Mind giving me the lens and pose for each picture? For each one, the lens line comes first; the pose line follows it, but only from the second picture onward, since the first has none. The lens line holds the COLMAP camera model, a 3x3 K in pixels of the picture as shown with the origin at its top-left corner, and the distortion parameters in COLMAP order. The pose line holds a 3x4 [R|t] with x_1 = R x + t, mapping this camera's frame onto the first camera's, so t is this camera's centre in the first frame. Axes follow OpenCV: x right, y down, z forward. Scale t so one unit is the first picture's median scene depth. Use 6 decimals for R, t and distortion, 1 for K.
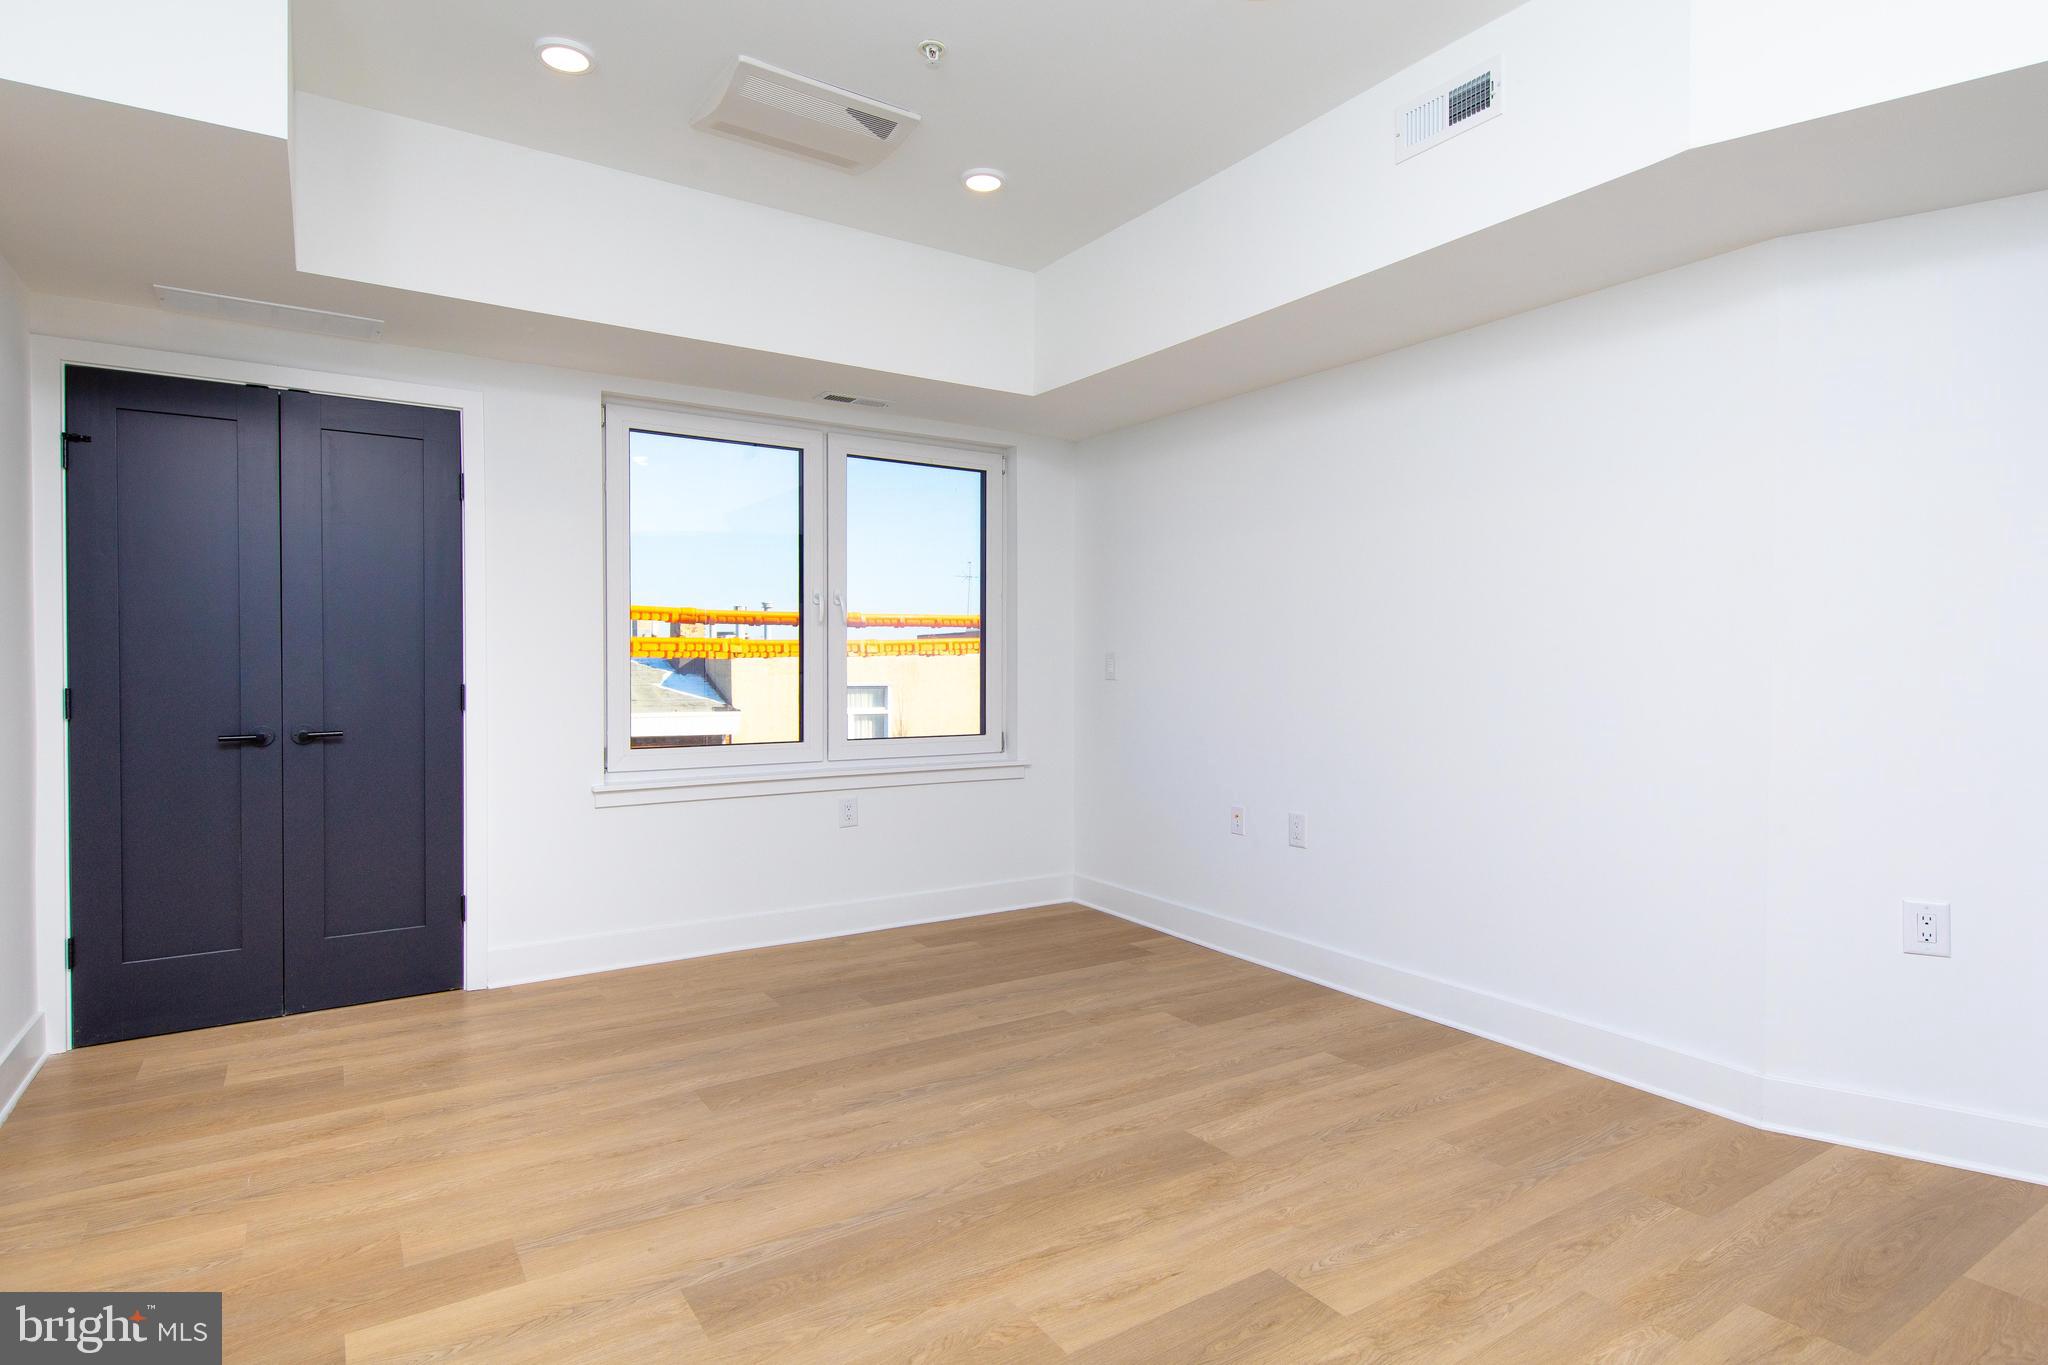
lens RADIAL K [[1047.9, 0, 1019.3], [0, 1047.9, 684.1], [0, 0, 1]] dist [0.010462, -0.002271]
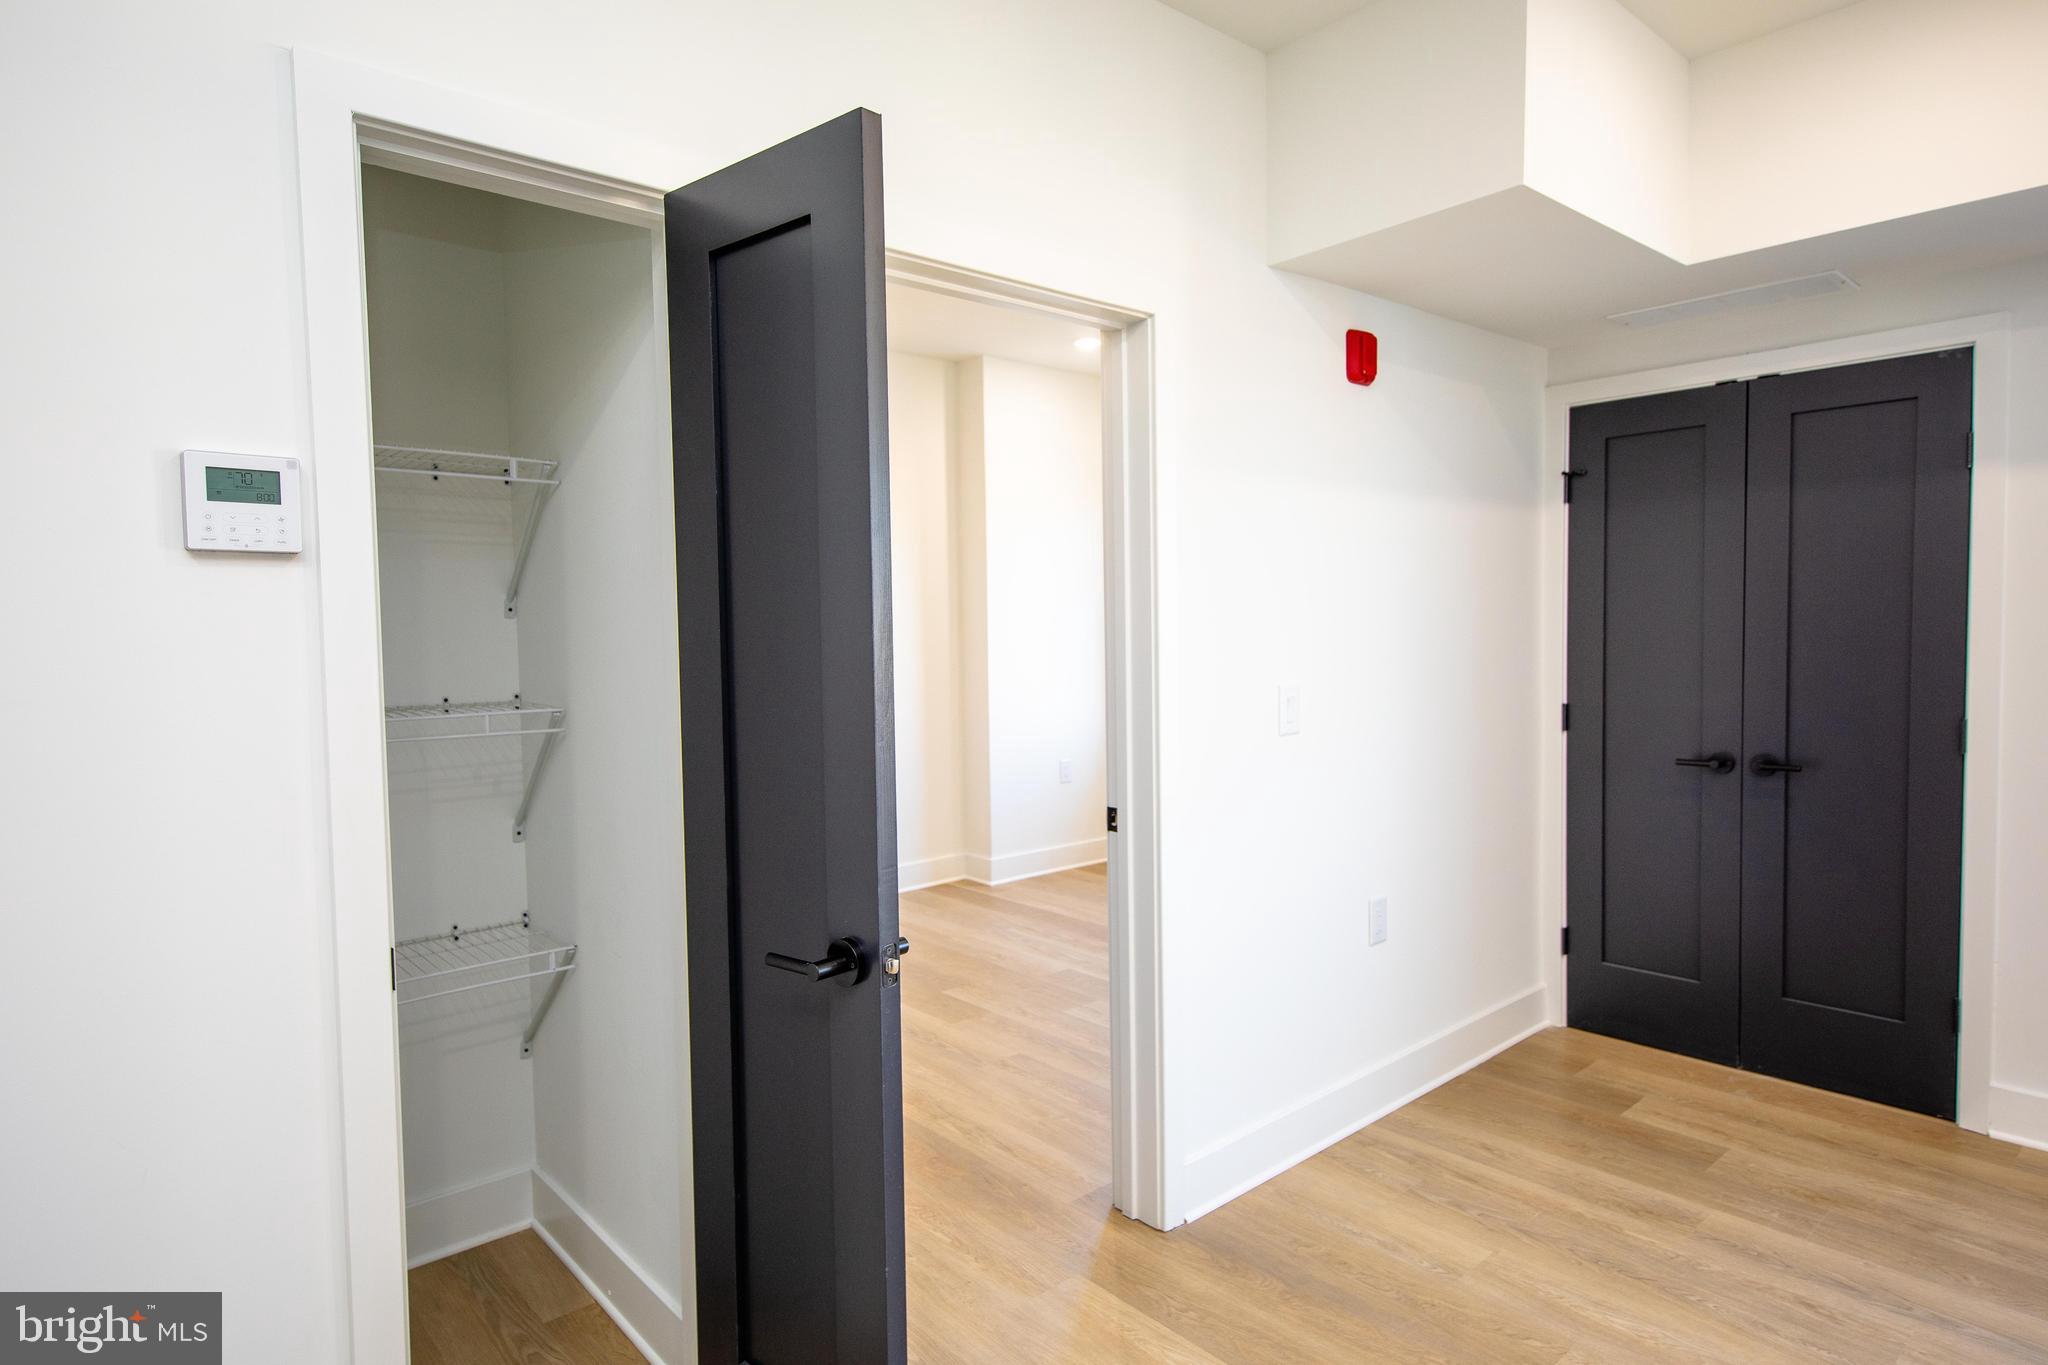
lens RADIAL K [[1163.2, 0, 1020.7], [0, 1163.2, 669.2], [0, 0, 1]] dist [-0.007407, -0.001247]
pose [[0.130983, 0.035393, -0.990753, 0.228516], [-0.001839, 0.999369, 0.035458, -0.074035], [0.991383, -0.002822, 0.130965, 0.277793]]
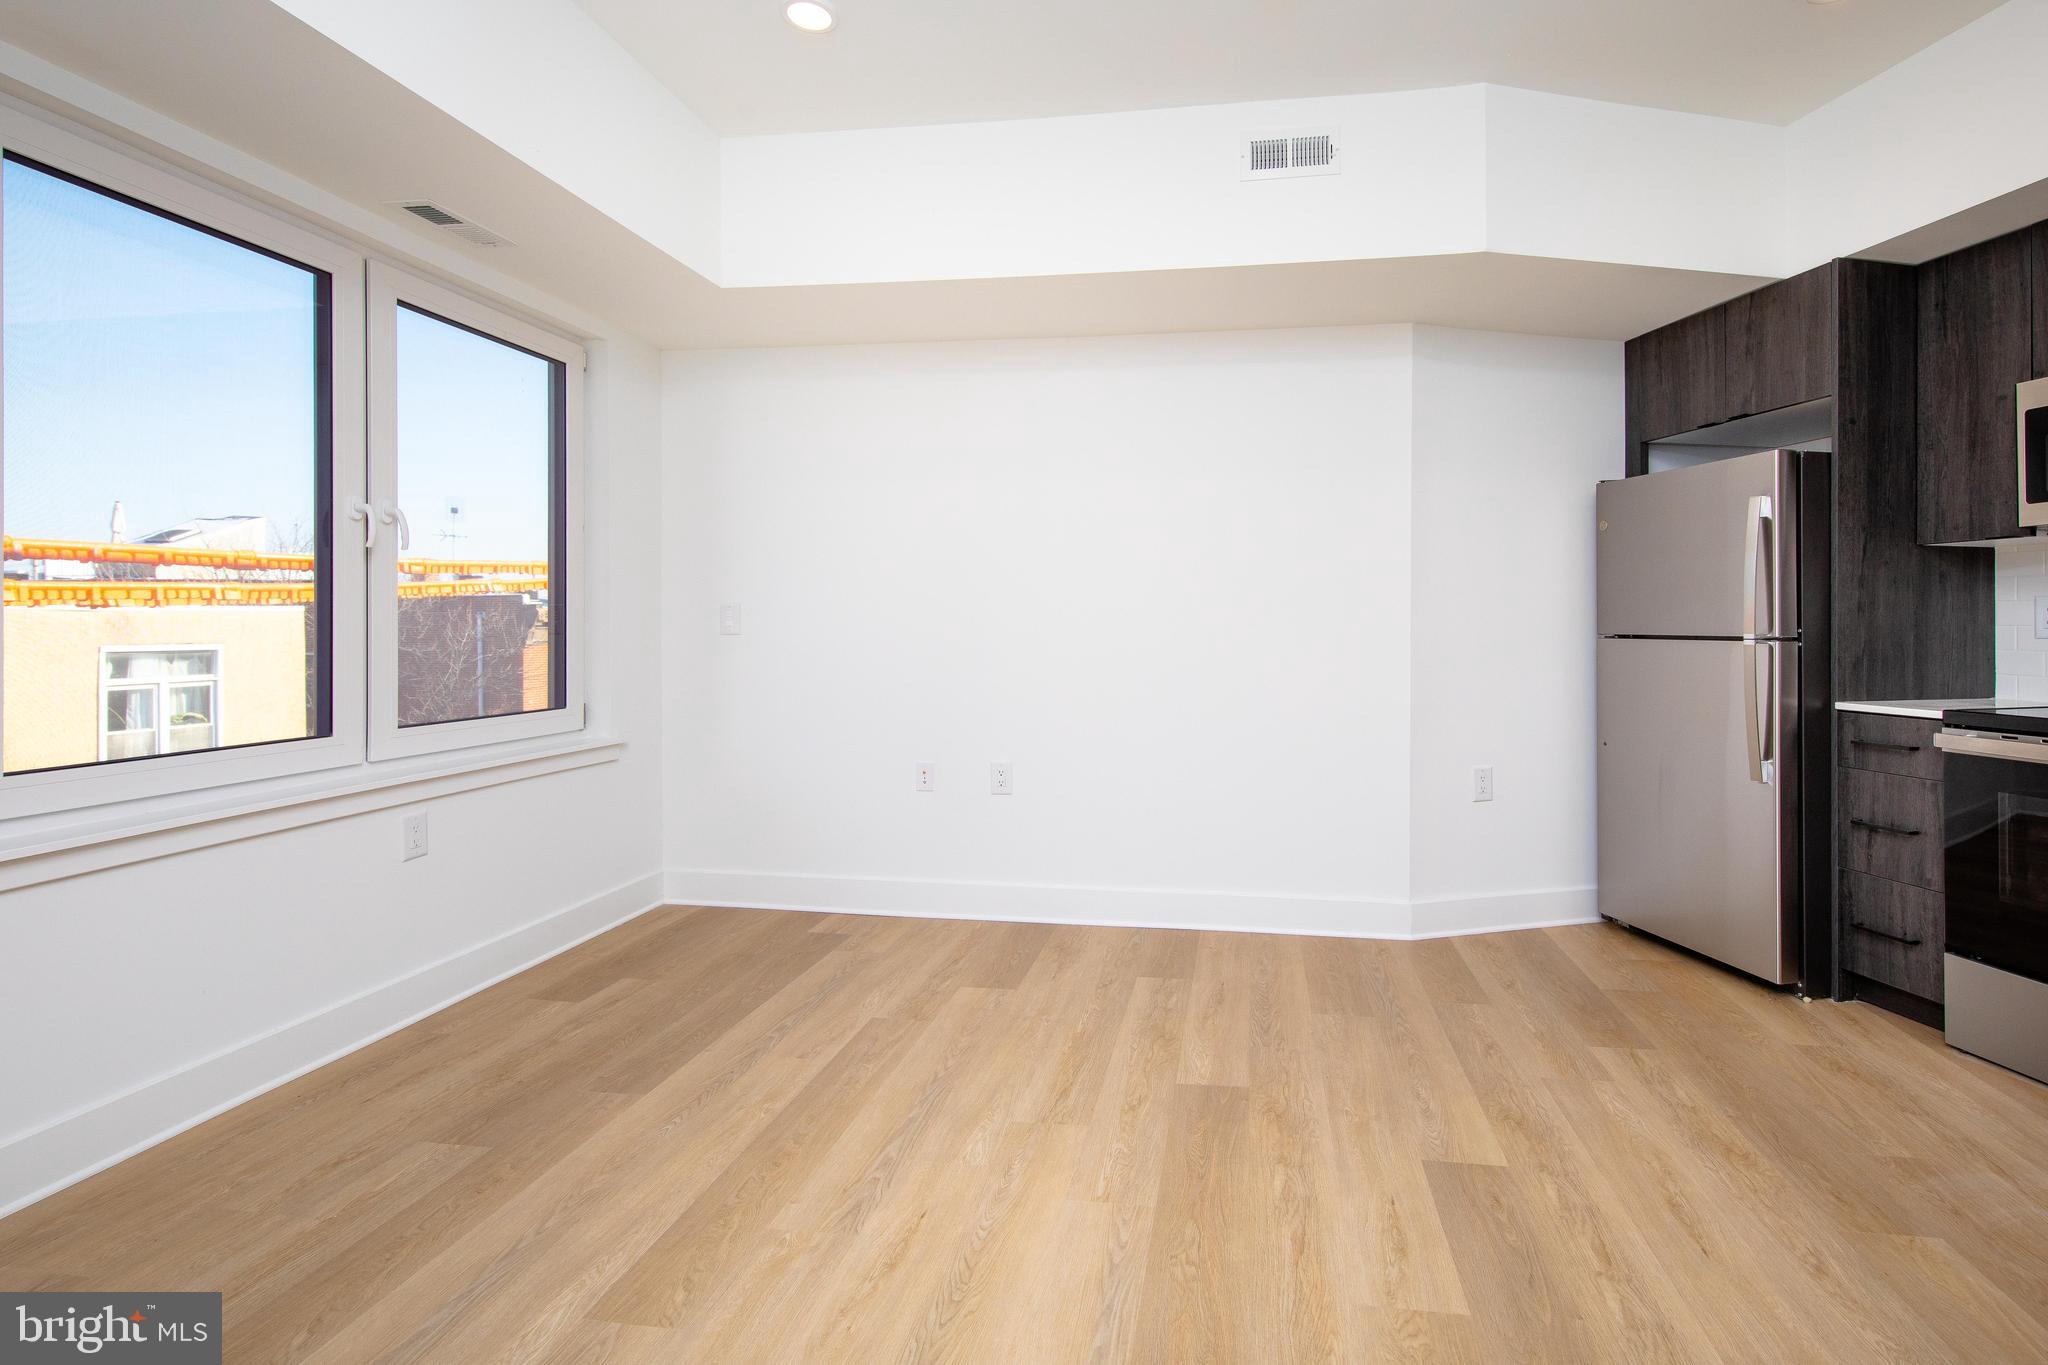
lens RADIAL K [[978.5, 0, 1104.8], [0, 978.5, 630.4], [0, 0, 1]] dist [0.015020, -0.000775]
pose [[0.661245, -0.006237, 0.750144, -0.496641], [0.014941, 0.999877, -0.004858, 0.000657], [-0.750021, 0.014420, 0.661257, 0.369464]]
